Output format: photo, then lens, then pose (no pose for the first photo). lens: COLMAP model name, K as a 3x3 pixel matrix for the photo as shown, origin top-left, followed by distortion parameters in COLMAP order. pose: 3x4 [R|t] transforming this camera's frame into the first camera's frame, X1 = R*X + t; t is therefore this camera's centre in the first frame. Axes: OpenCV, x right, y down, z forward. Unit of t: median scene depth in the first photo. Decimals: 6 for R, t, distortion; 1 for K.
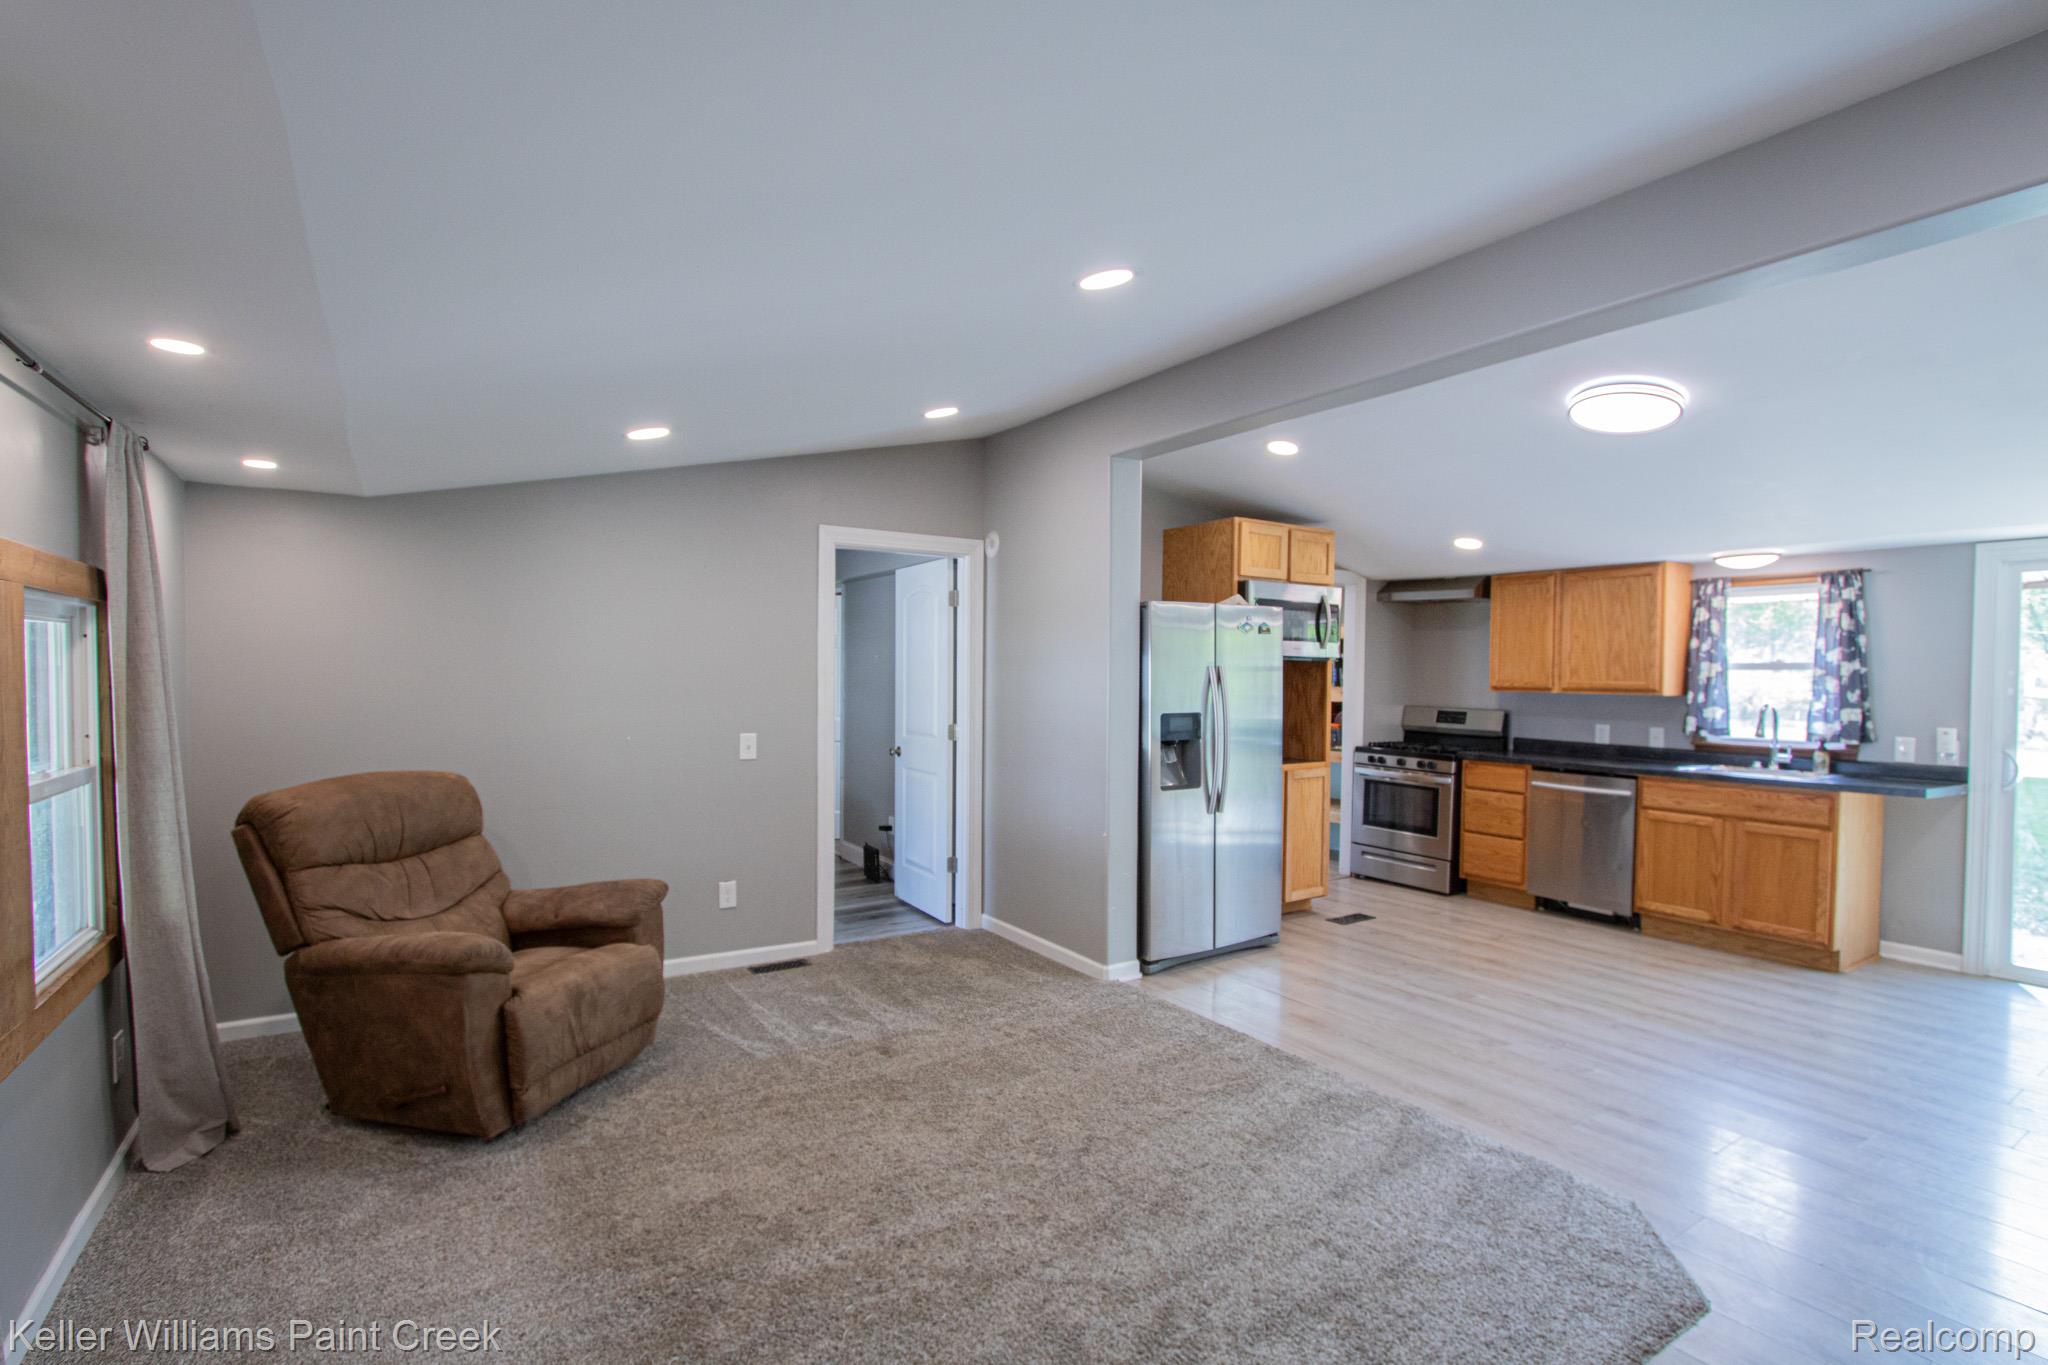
lens RADIAL K [[974.2, 0, 1040.7], [0, 974.2, 698.5], [0, 0, 1]] dist [-0.013865, 0.001197]
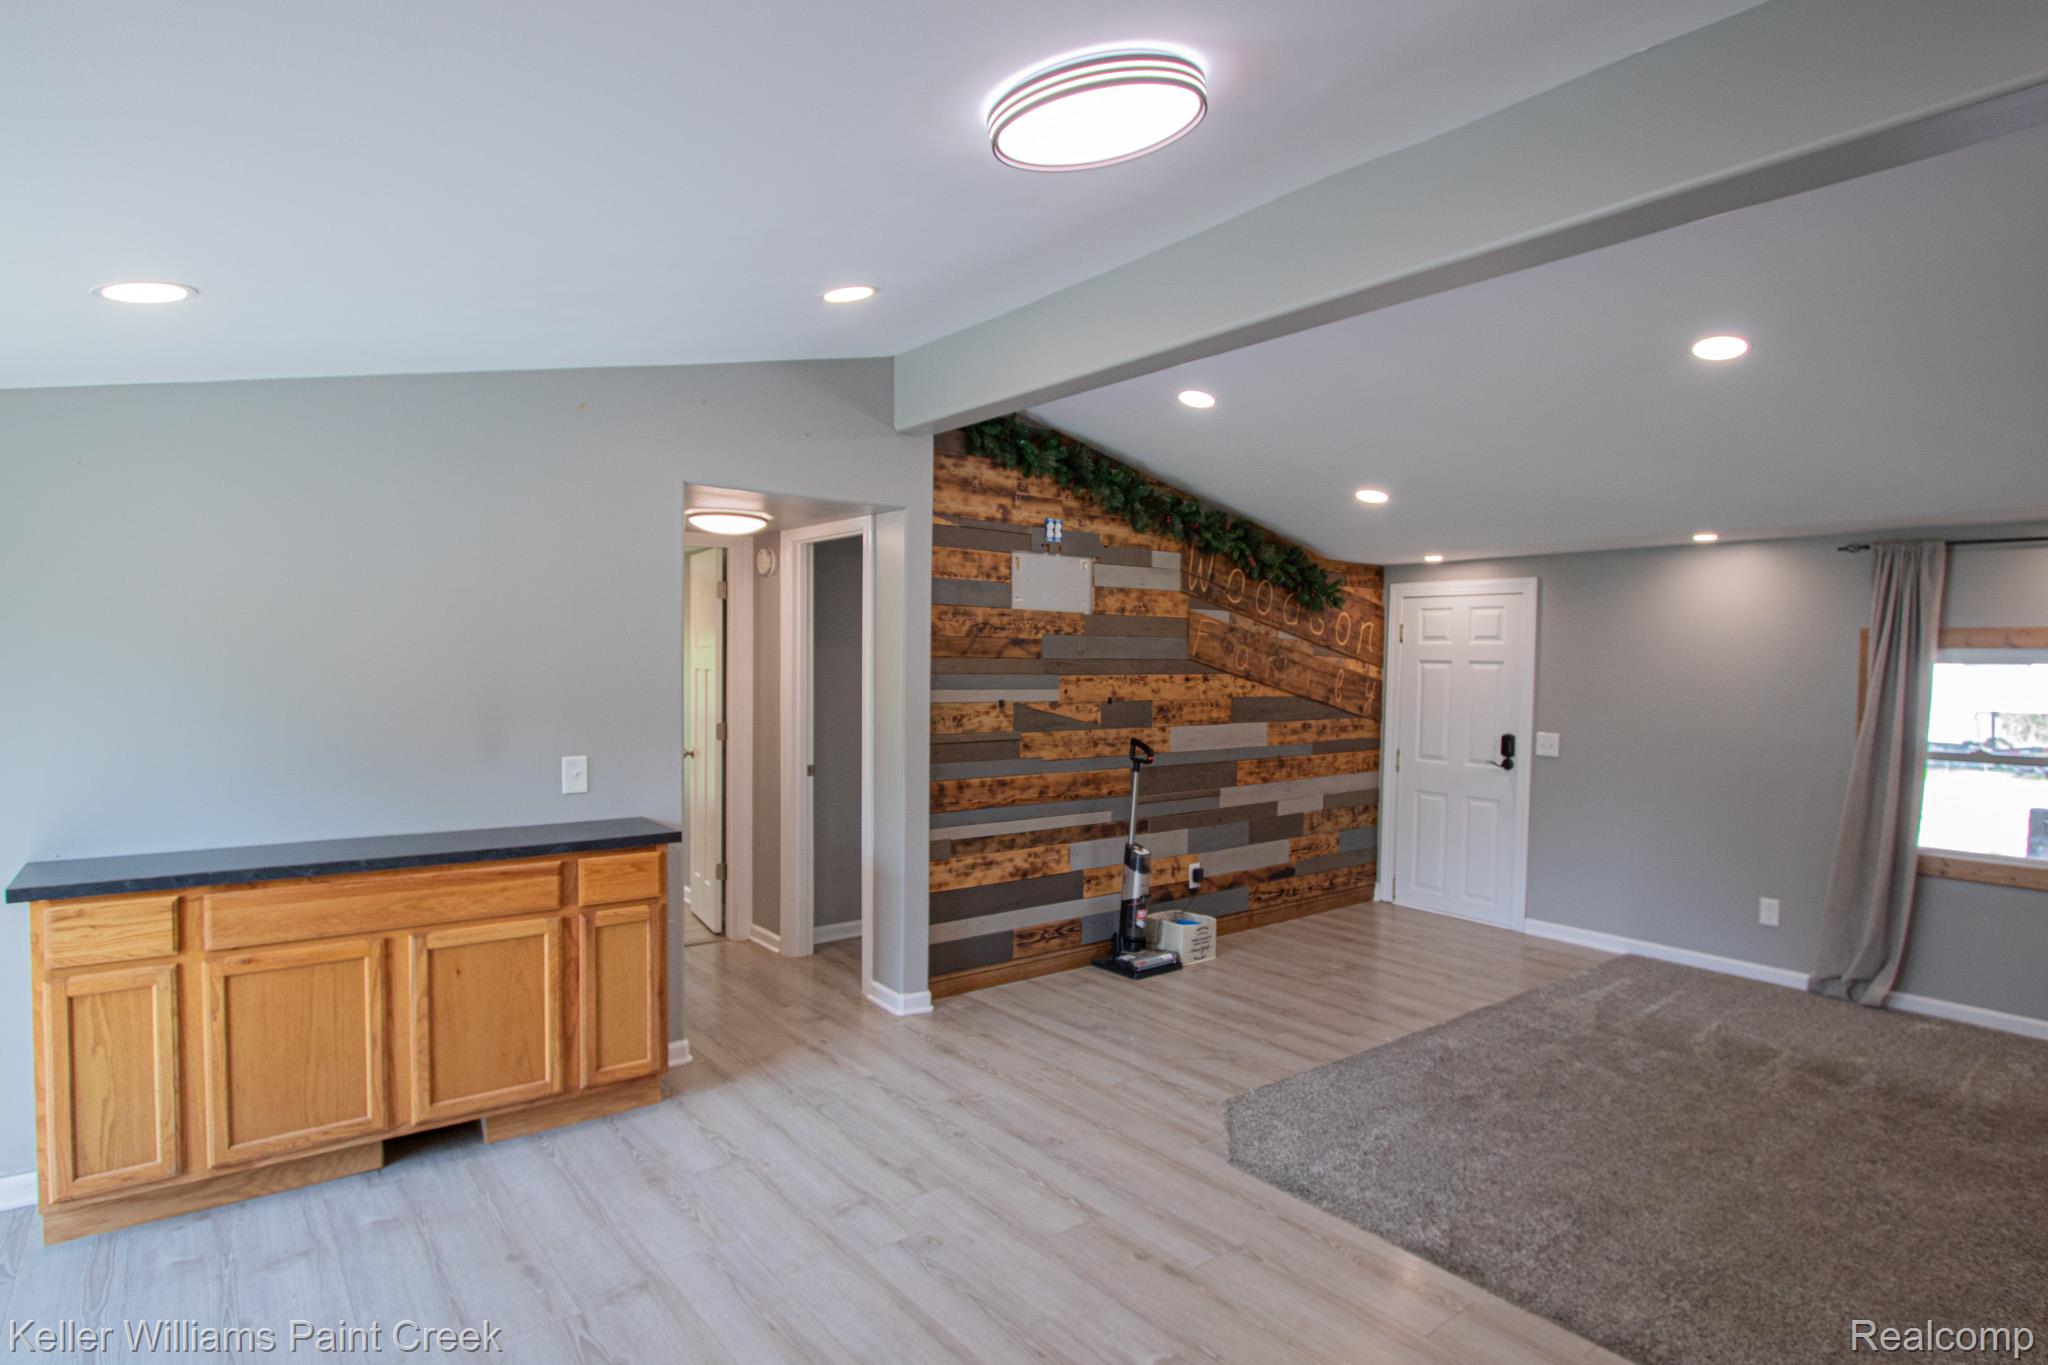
lens RADIAL K [[1080.5, 0, 1044.4], [0, 1080.5, 708.4], [0, 0, 1]] dist [-0.012456, 0.001600]
pose [[-0.995456, -0.019013, -0.093306, 0.497326], [-0.025405, 0.997375, 0.067802, -0.035966], [0.091772, 0.069865, -0.993326, 1.129519]]
